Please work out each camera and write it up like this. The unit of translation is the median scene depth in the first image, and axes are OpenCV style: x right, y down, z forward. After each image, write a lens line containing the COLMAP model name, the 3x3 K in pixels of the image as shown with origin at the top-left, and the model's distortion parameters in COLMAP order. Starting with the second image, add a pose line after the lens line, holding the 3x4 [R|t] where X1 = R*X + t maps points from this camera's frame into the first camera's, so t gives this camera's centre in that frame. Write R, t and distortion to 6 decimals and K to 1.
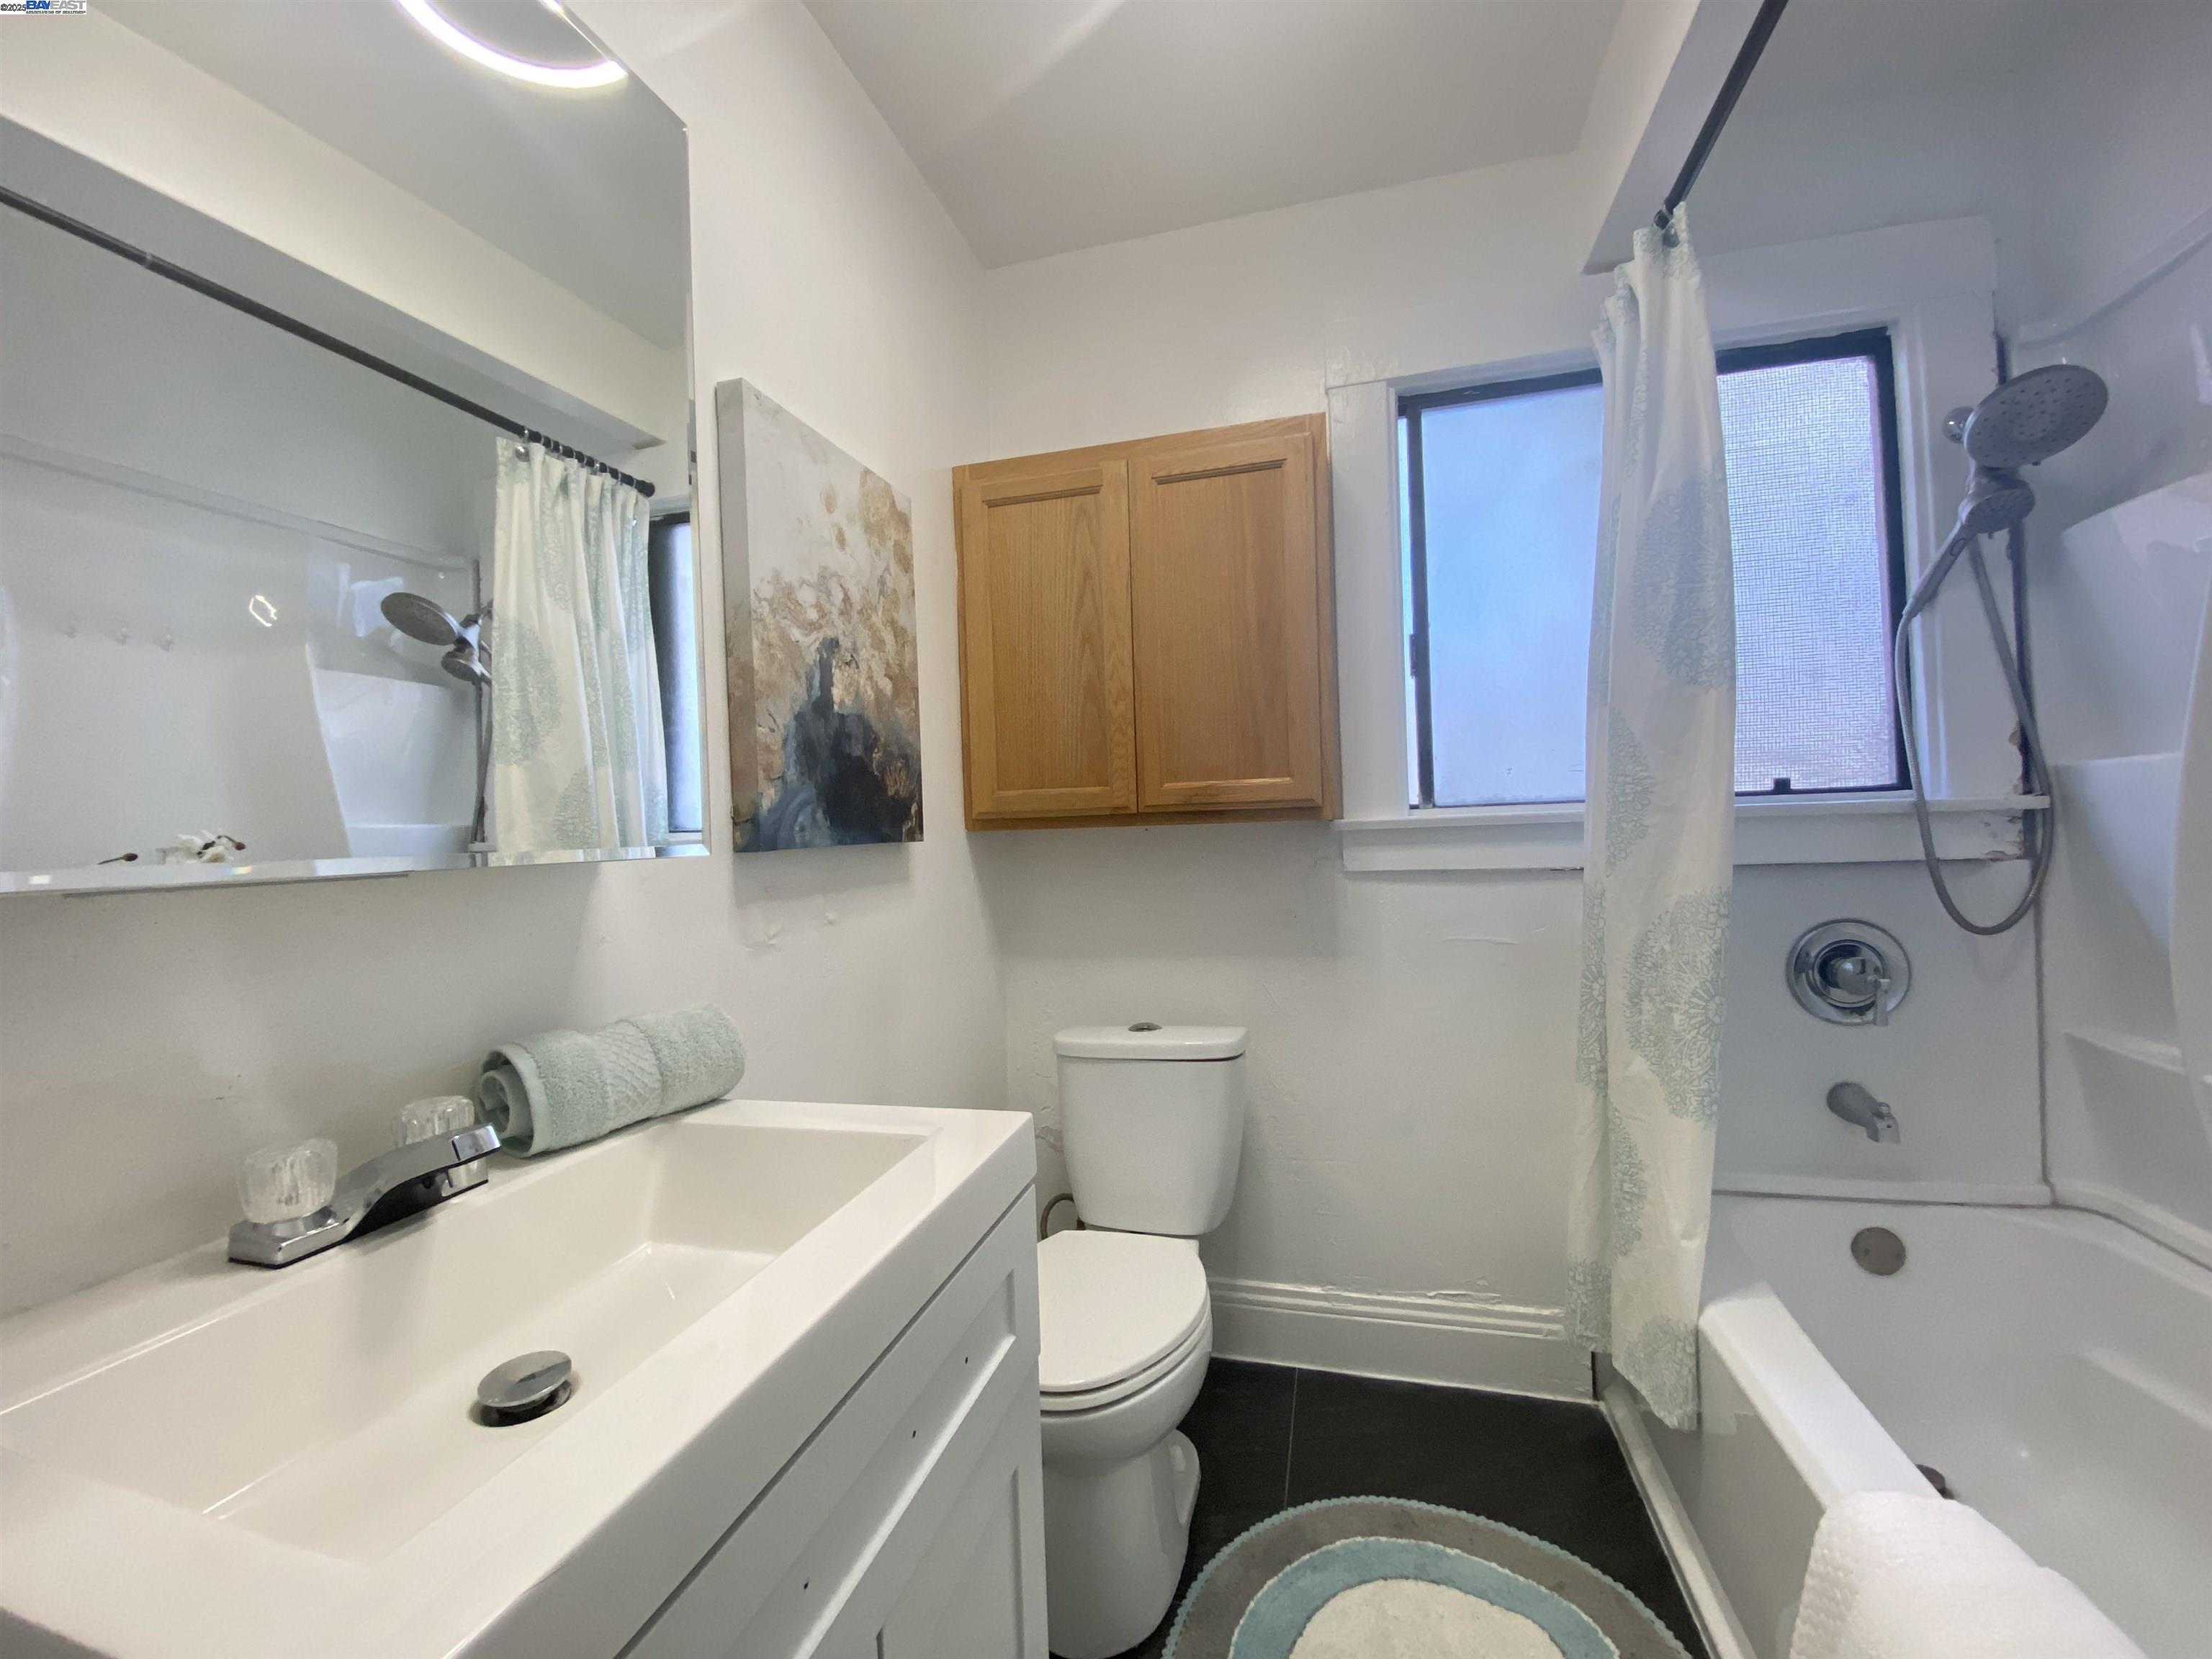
lens RADIAL K [[889.9, 0, 1083.7], [0, 889.9, 825.9], [0, 0, 1]] dist [-0.006879, -0.007381]
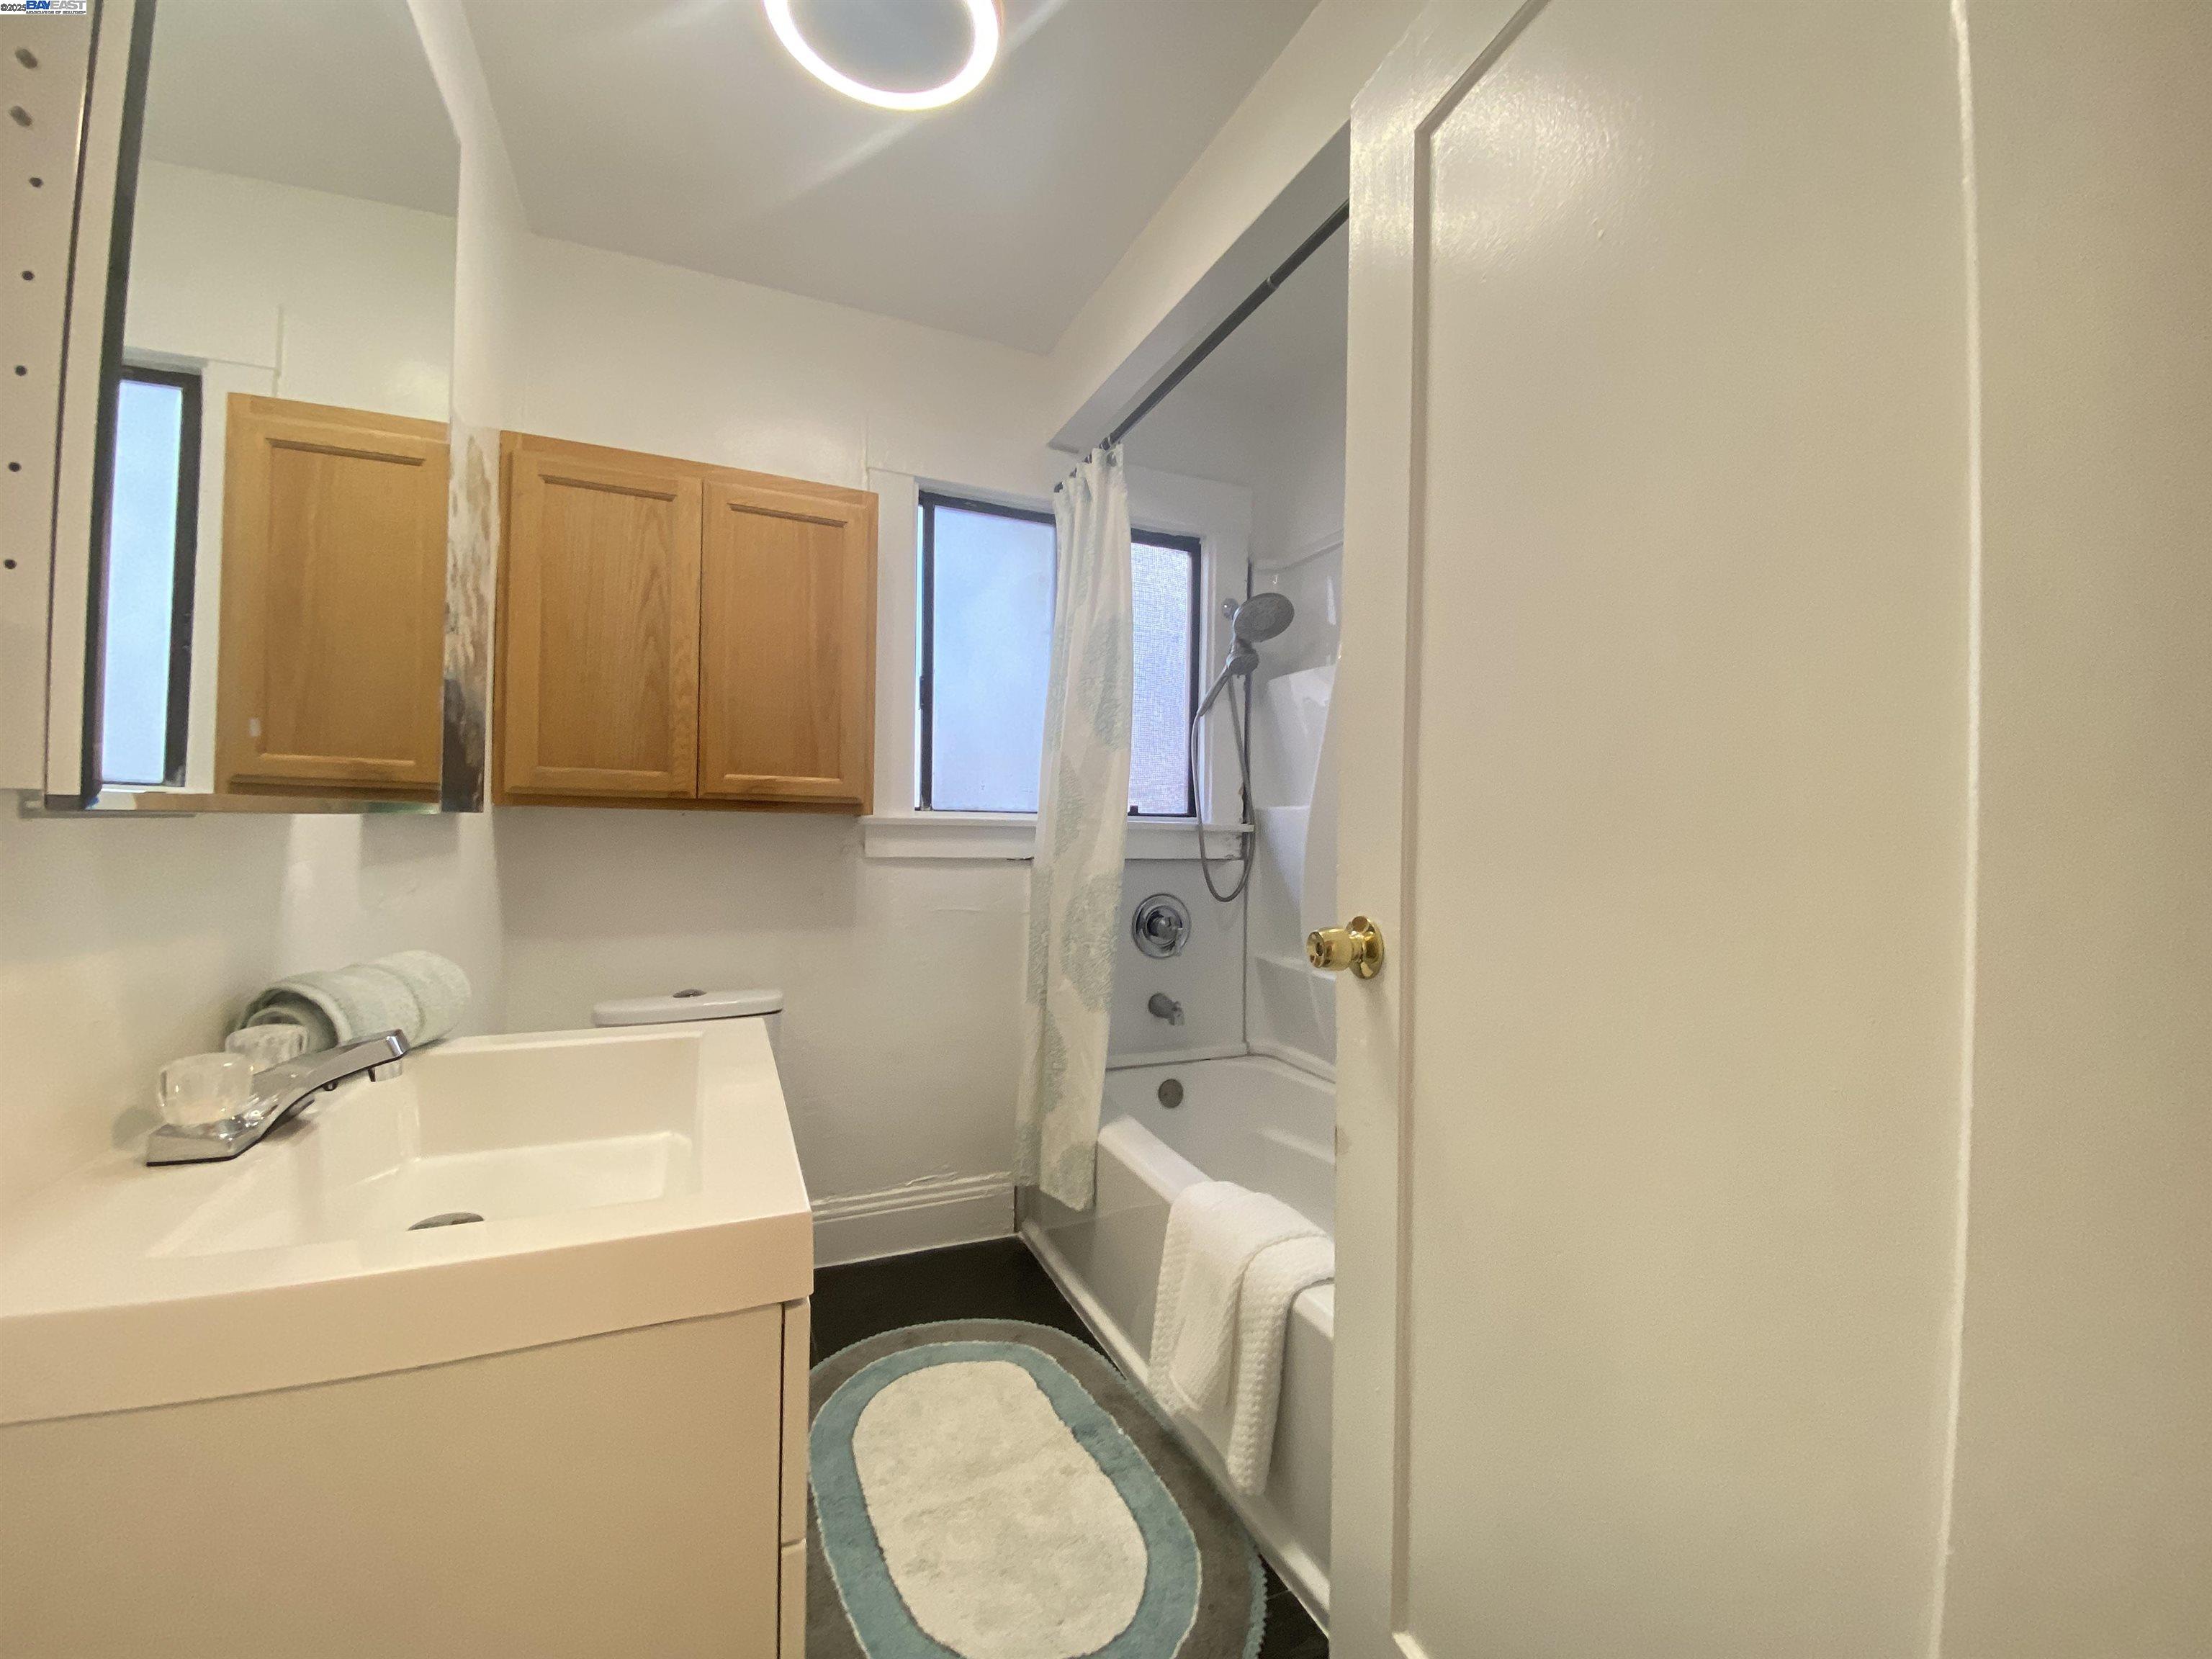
lens RADIAL K [[889.9, 0, 1104.9], [0, 889.9, 823.3], [0, 0, 1]] dist [-0.006879, -0.007381]
pose [[0.764066, 0.053013, 0.642957, -0.297563], [-0.049915, 0.998488, -0.023010, 0.018593], [-0.643205, -0.014512, 0.765557, -0.201831]]
